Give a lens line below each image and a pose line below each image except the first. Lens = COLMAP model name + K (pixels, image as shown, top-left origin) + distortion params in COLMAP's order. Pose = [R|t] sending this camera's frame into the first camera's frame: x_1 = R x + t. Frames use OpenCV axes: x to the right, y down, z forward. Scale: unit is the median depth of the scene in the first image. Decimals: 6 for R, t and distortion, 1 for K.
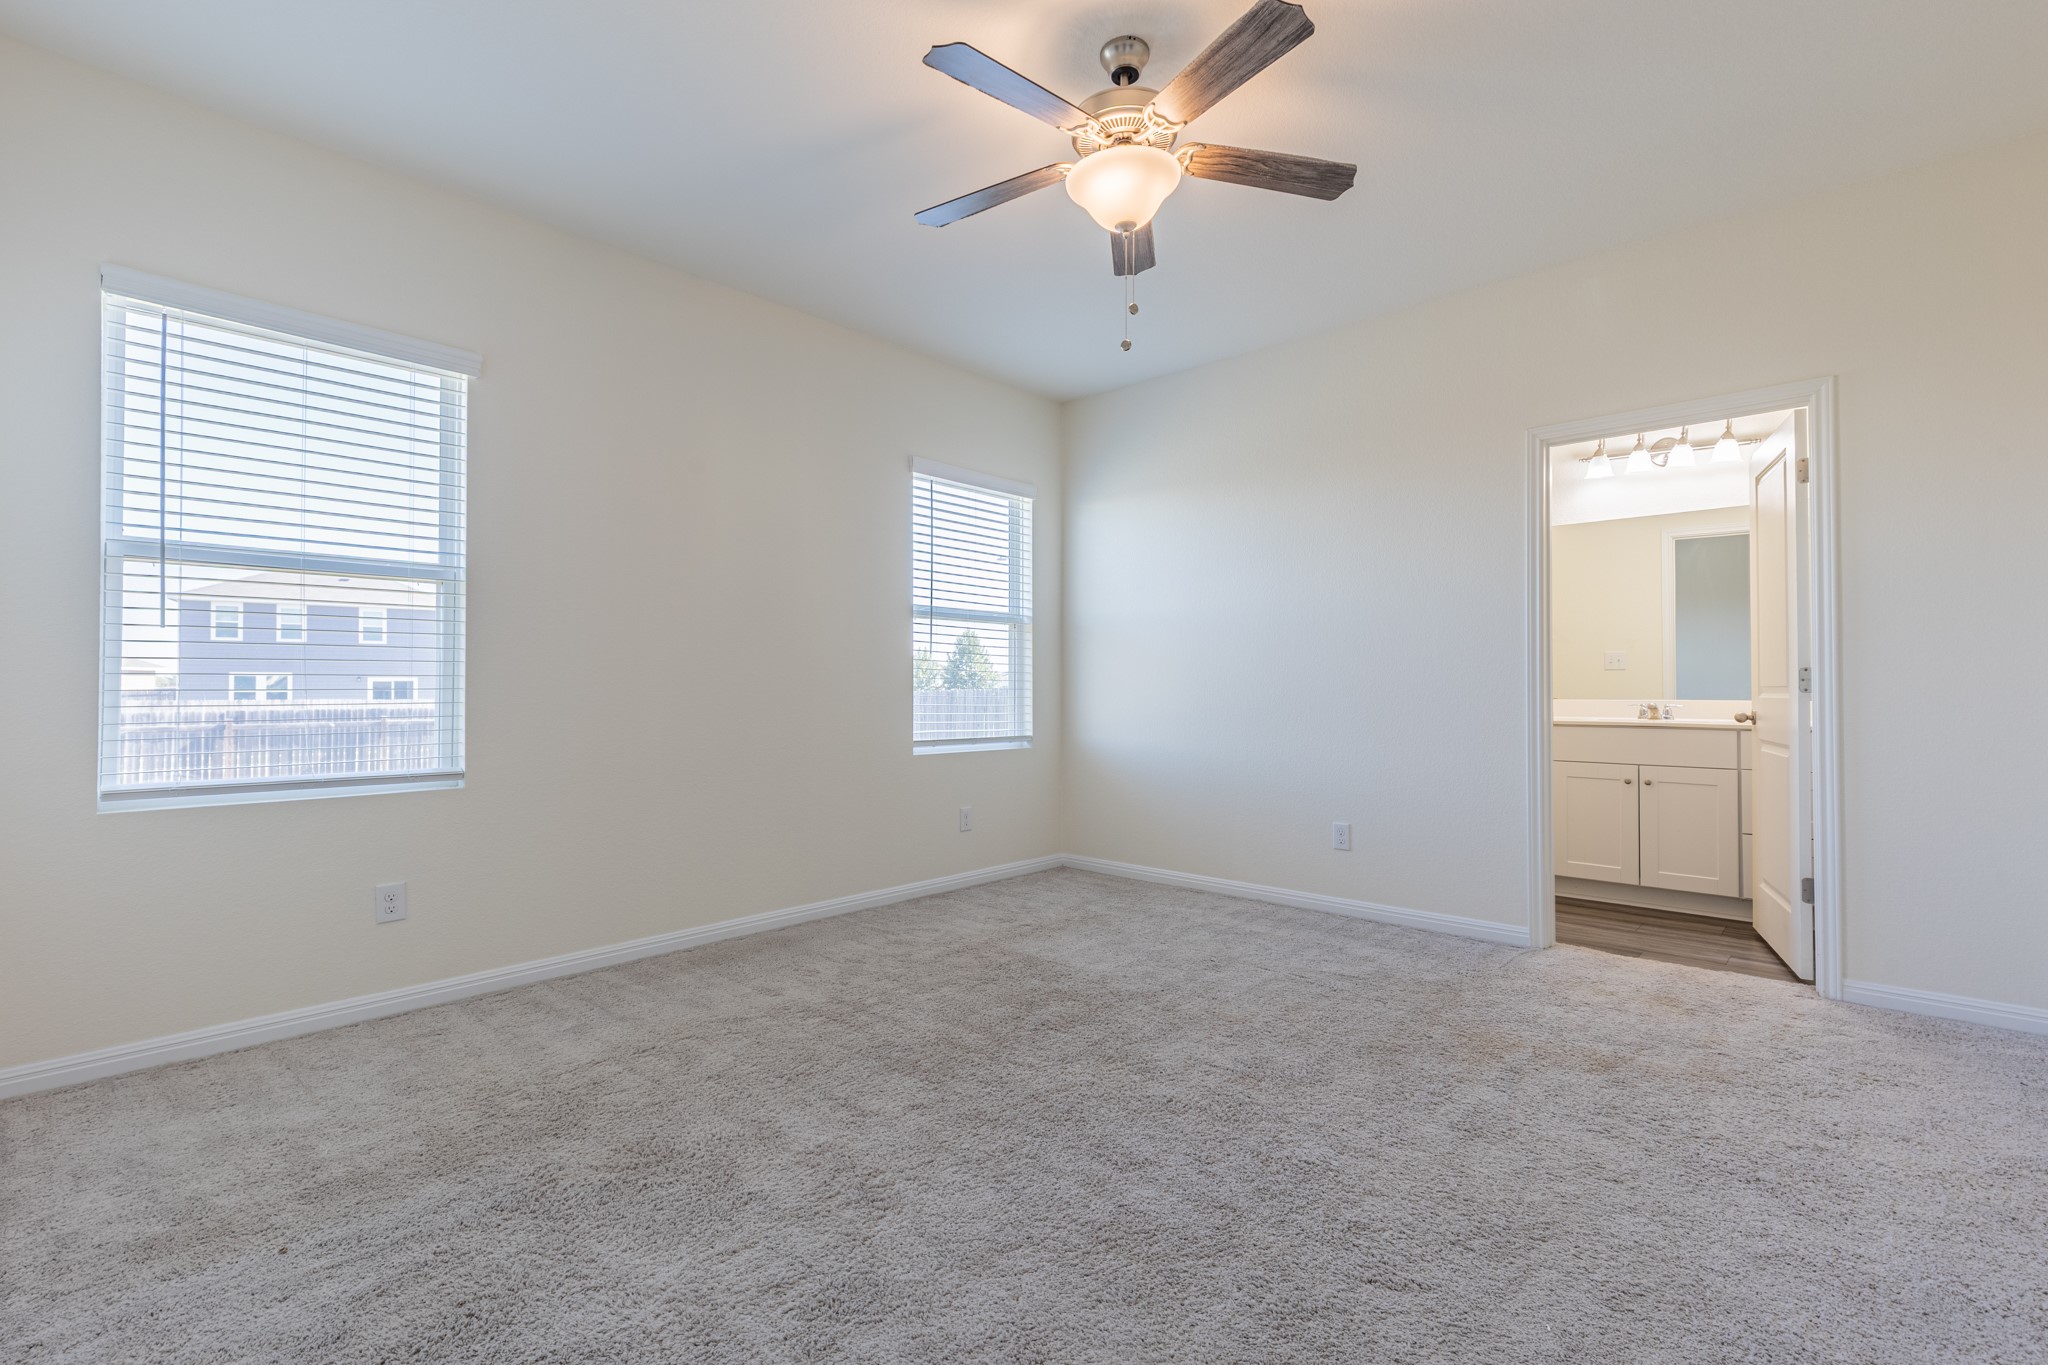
lens RADIAL K [[921.2, 0, 1032.0], [0, 921.2, 678.7], [0, 0, 1]] dist [0.009895, -0.003713]
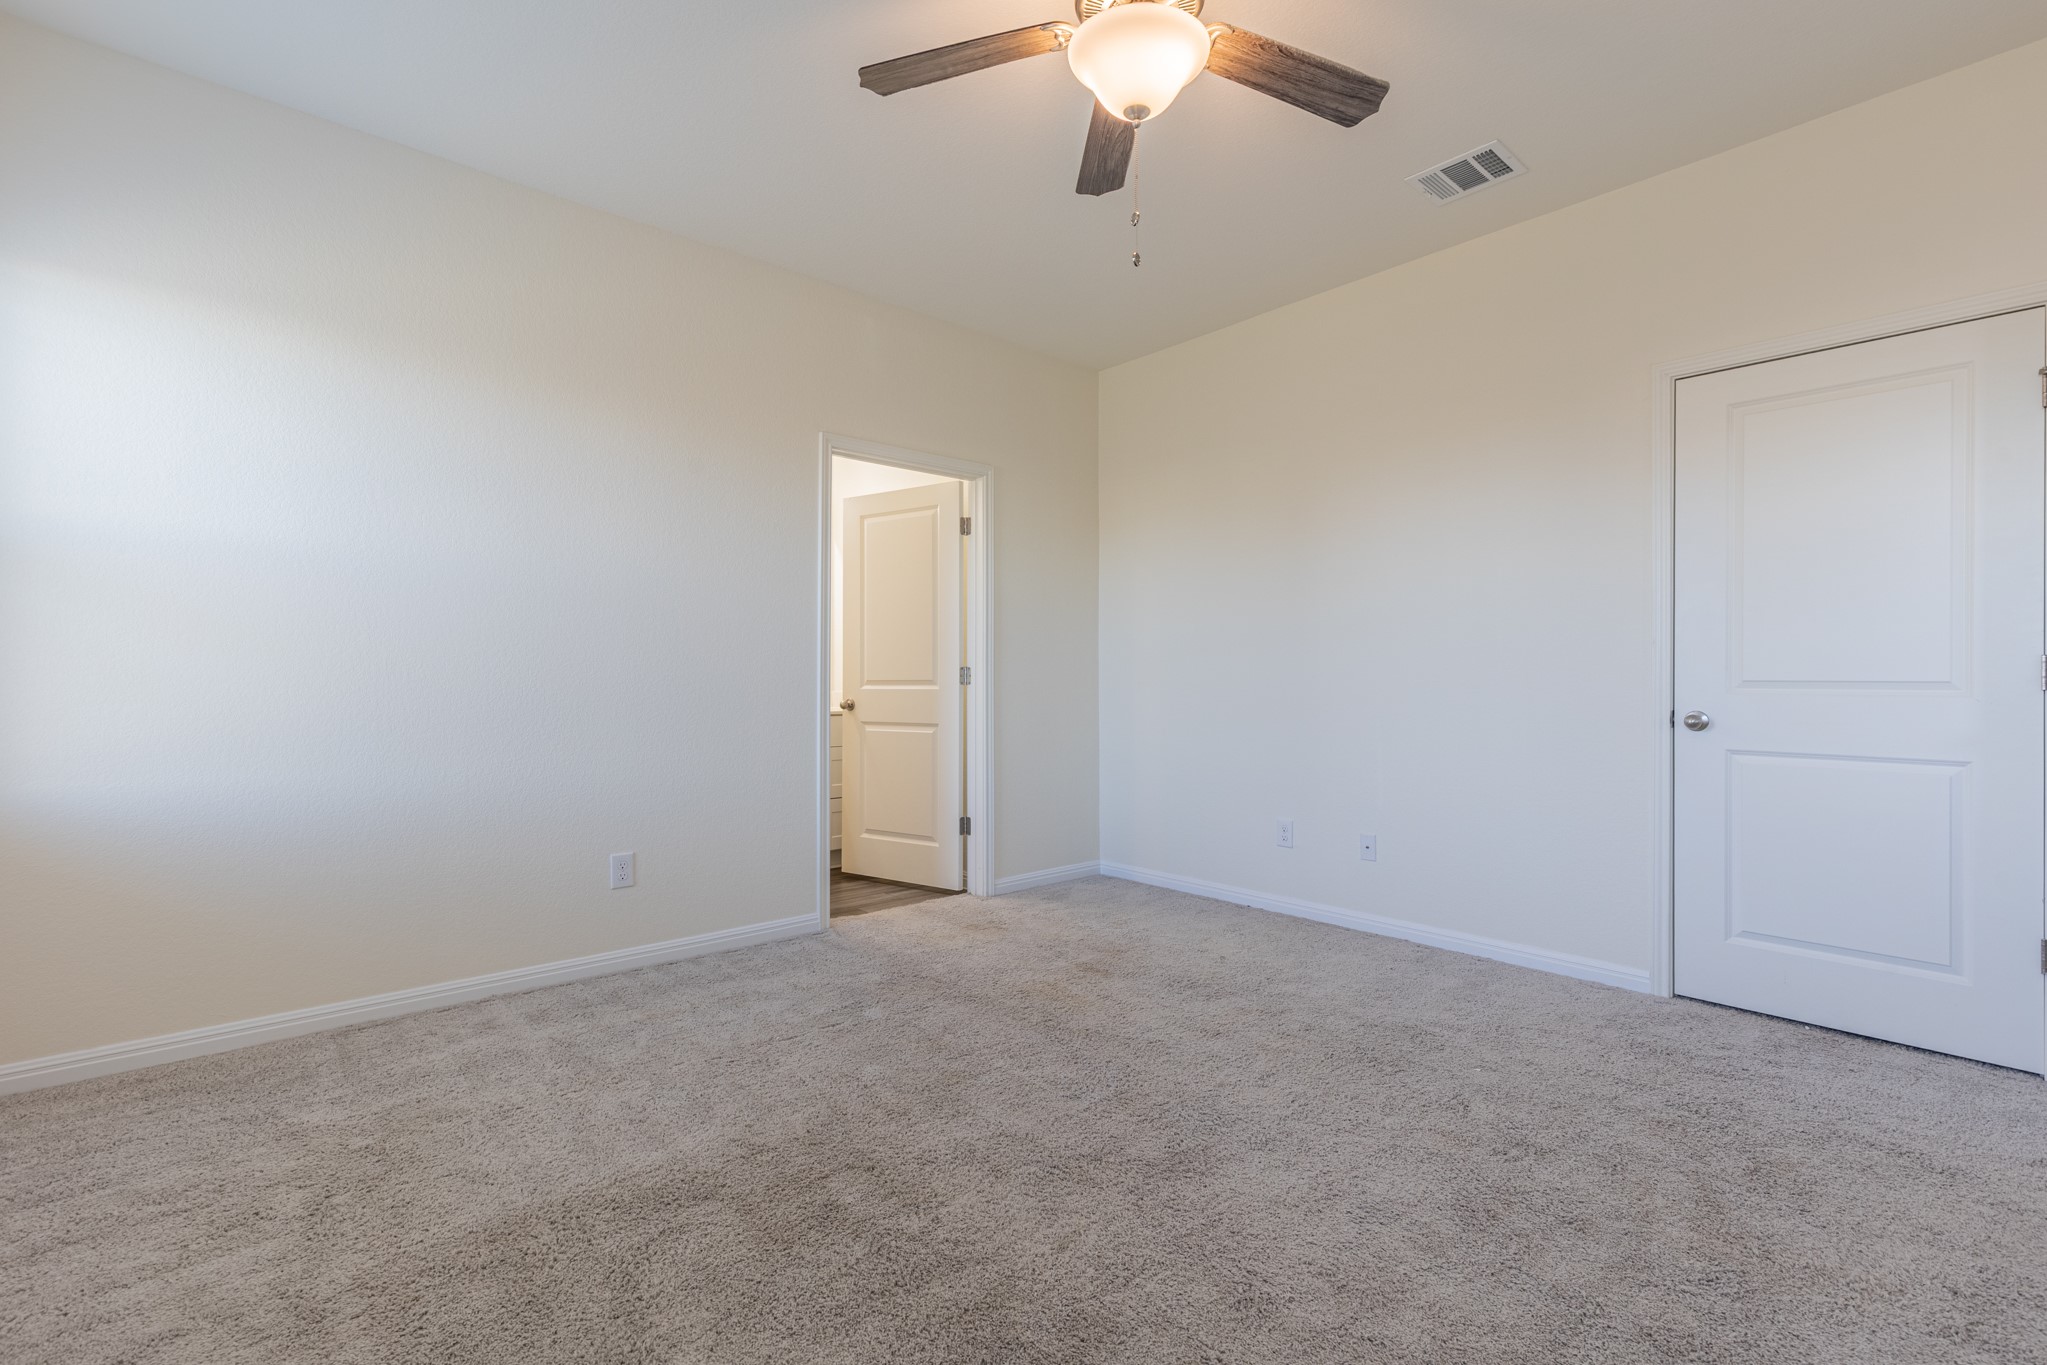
lens RADIAL K [[920.7, 0, 1031.5], [0, 920.7, 678.7], [0, 0, 1]] dist [0.009895, -0.003713]
pose [[0.096292, 0.003349, 0.995348, -0.470889], [-0.012893, 0.999915, -0.002117, 0.006130], [-0.995270, -0.012629, 0.096327, 0.666257]]
